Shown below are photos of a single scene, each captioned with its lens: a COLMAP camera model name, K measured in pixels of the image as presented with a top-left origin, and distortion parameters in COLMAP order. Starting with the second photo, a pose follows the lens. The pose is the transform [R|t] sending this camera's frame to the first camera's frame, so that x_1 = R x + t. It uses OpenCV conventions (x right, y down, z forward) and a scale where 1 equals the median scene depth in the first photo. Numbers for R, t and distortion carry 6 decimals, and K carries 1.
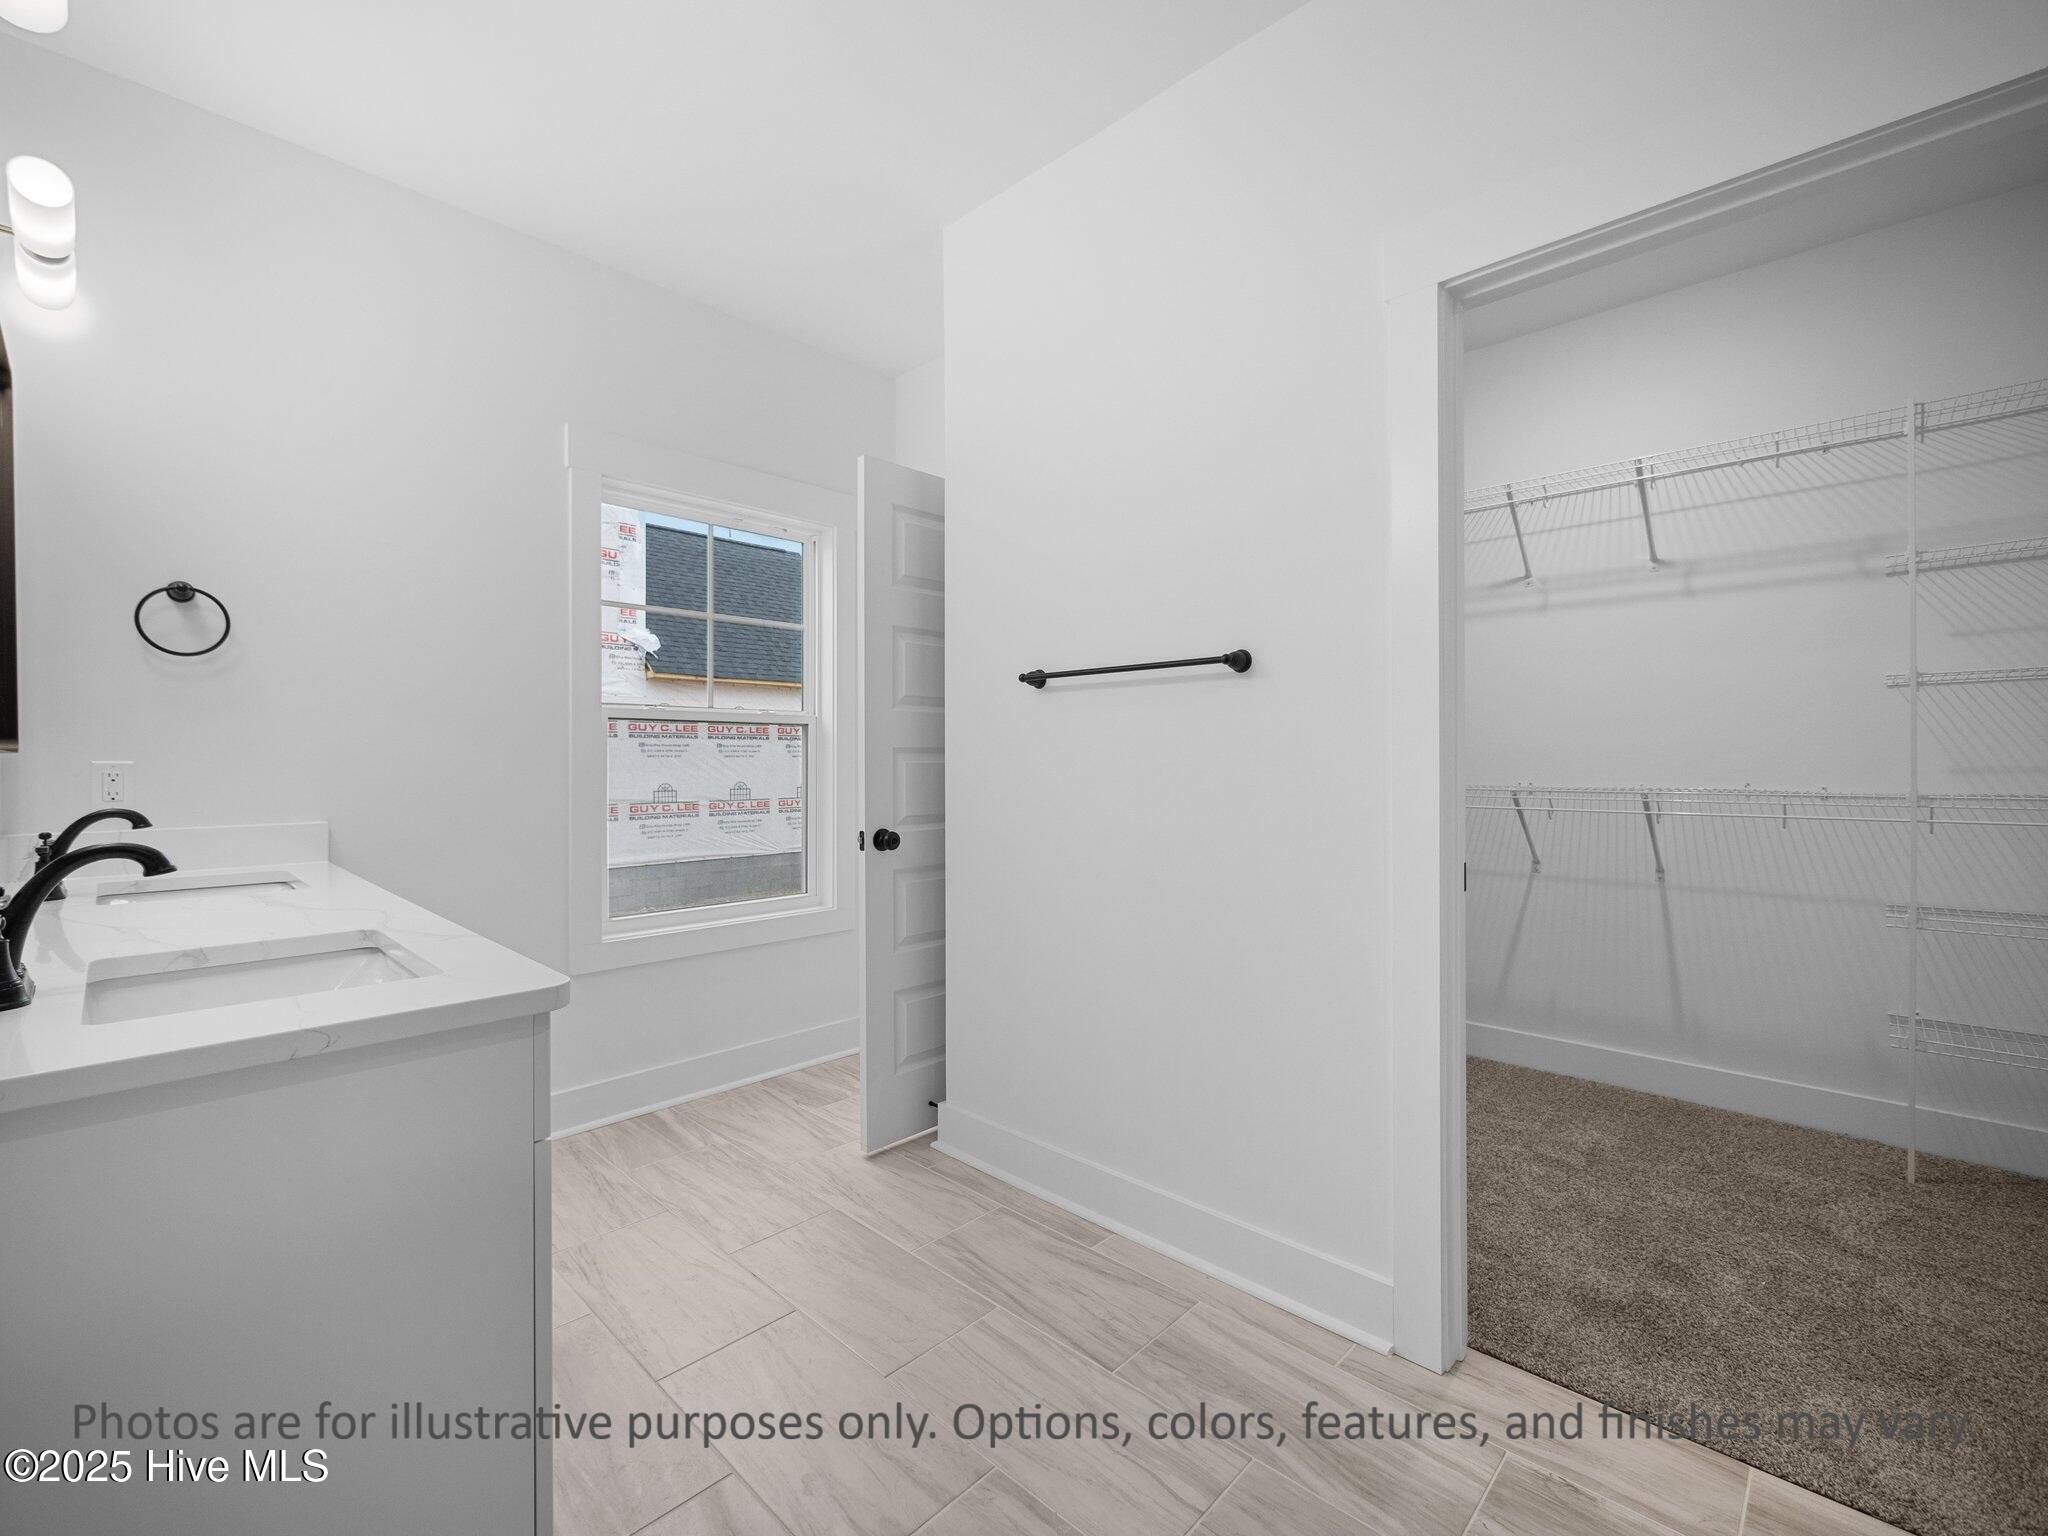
lens RADIAL K [[880.2, 0, 1032.1], [0, 880.2, 770.1], [0, 0, 1]] dist [-0.001043, -0.000319]
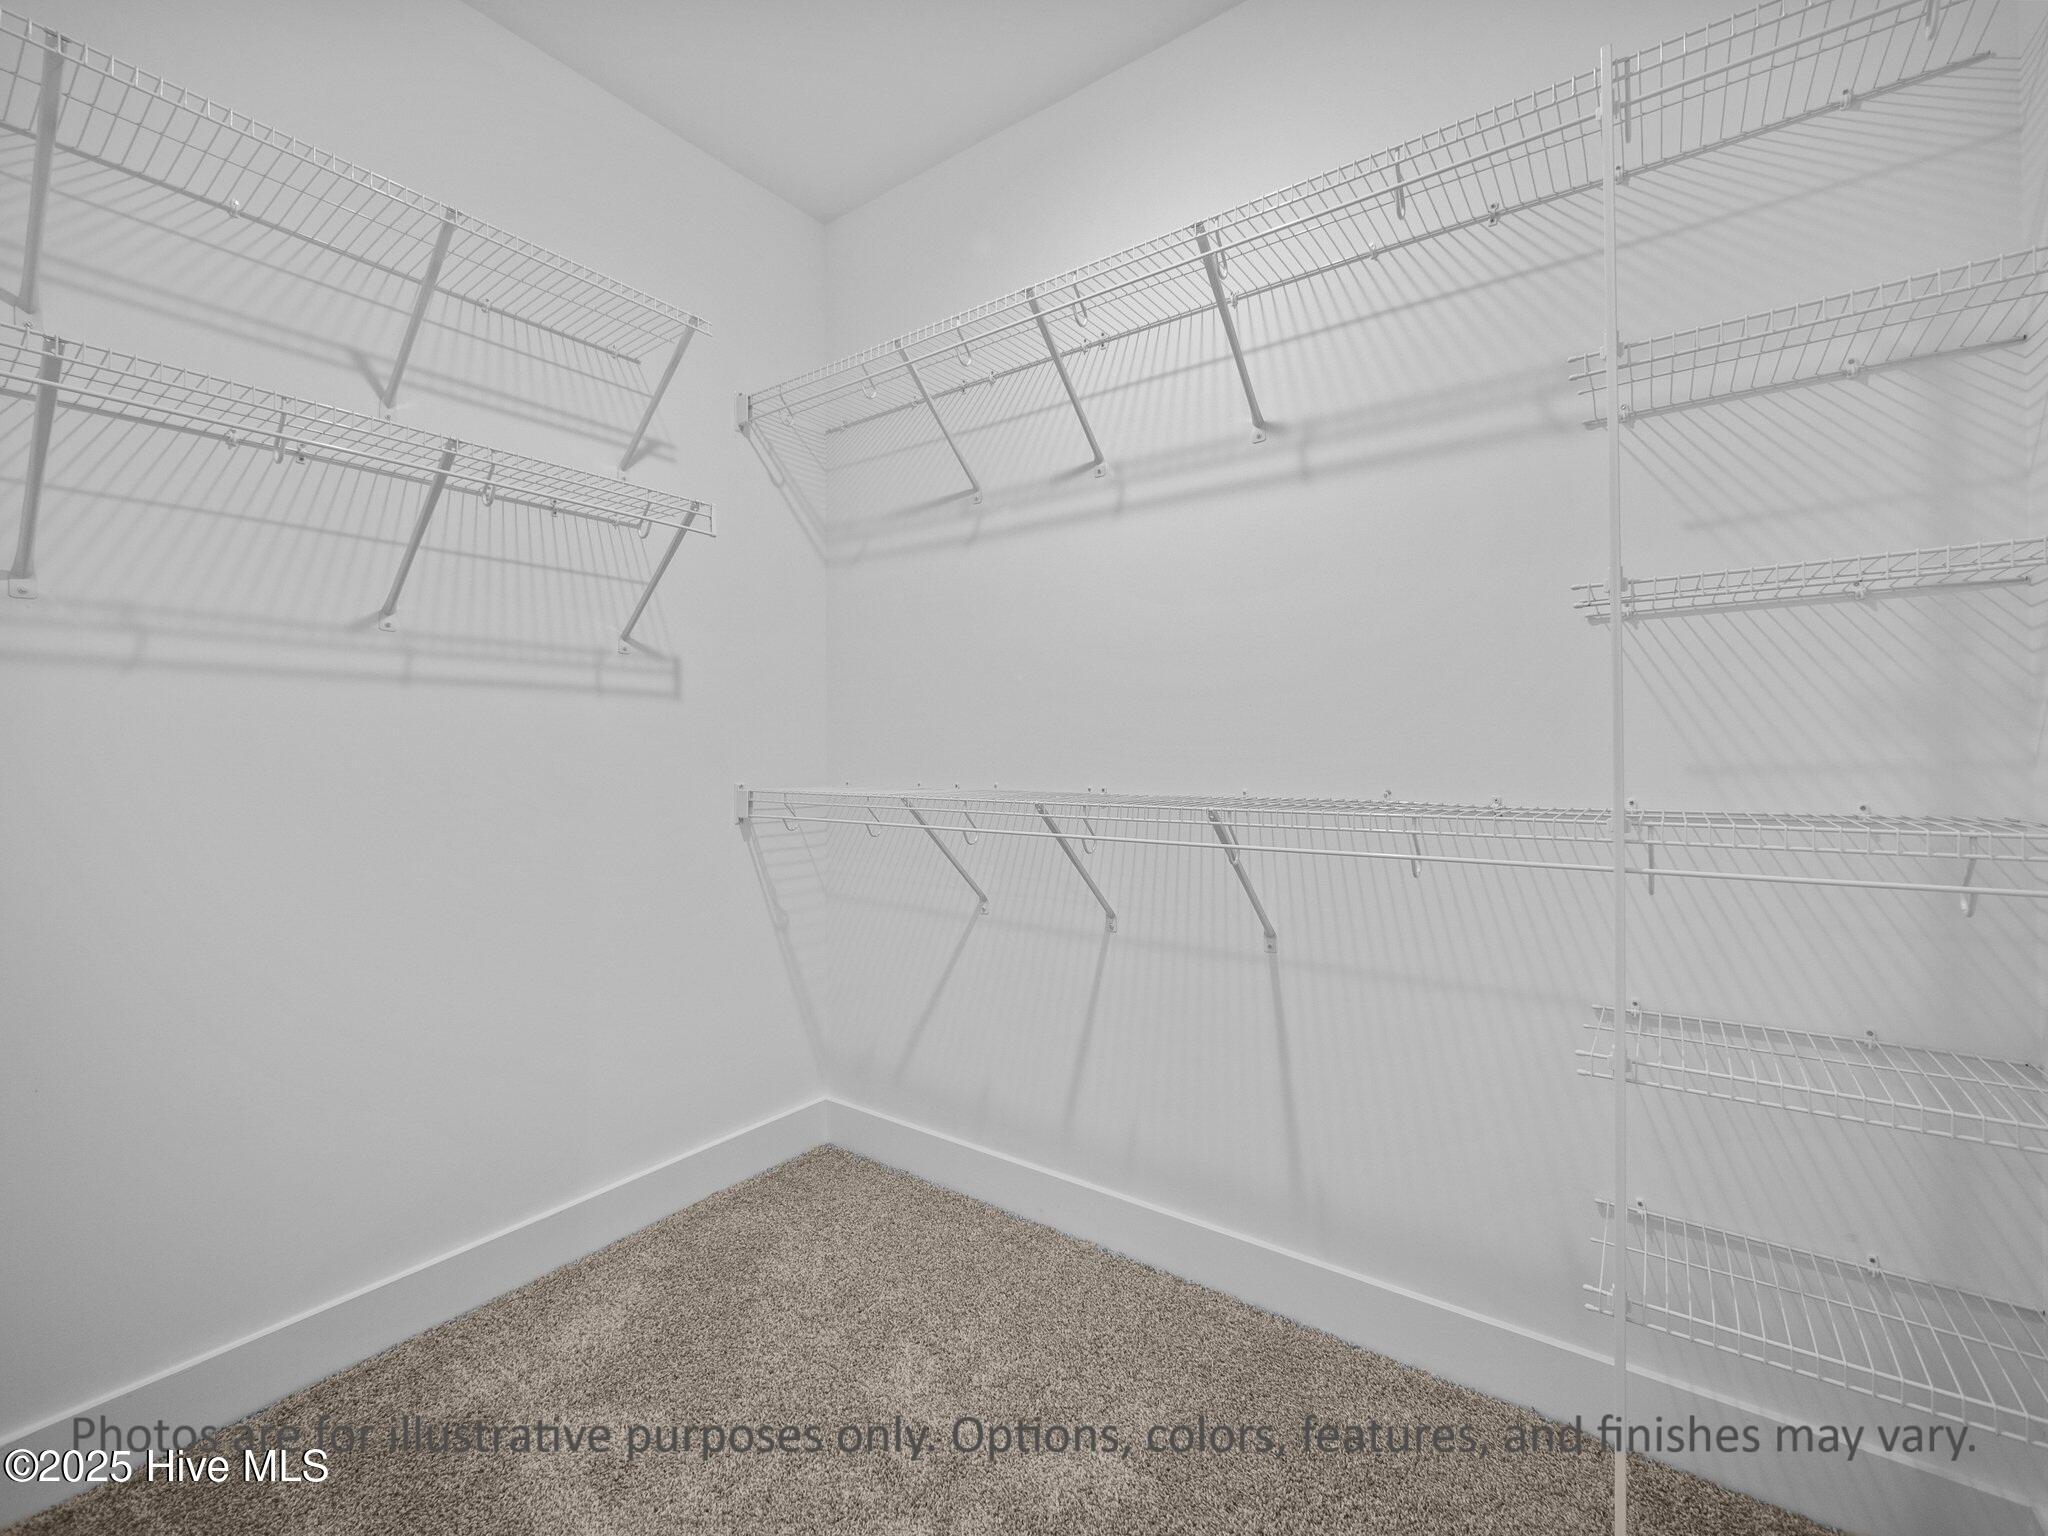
lens RADIAL K [[880.2, 0, 1016.1], [0, 880.2, 762.4], [0, 0, 1]] dist [-0.001043, -0.000319]
pose [[0.991542, 0.003707, 0.129730, 0.470327], [-0.001884, 0.999898, -0.014172, 0.004986], [-0.129769, 0.013808, 0.991448, 0.428275]]
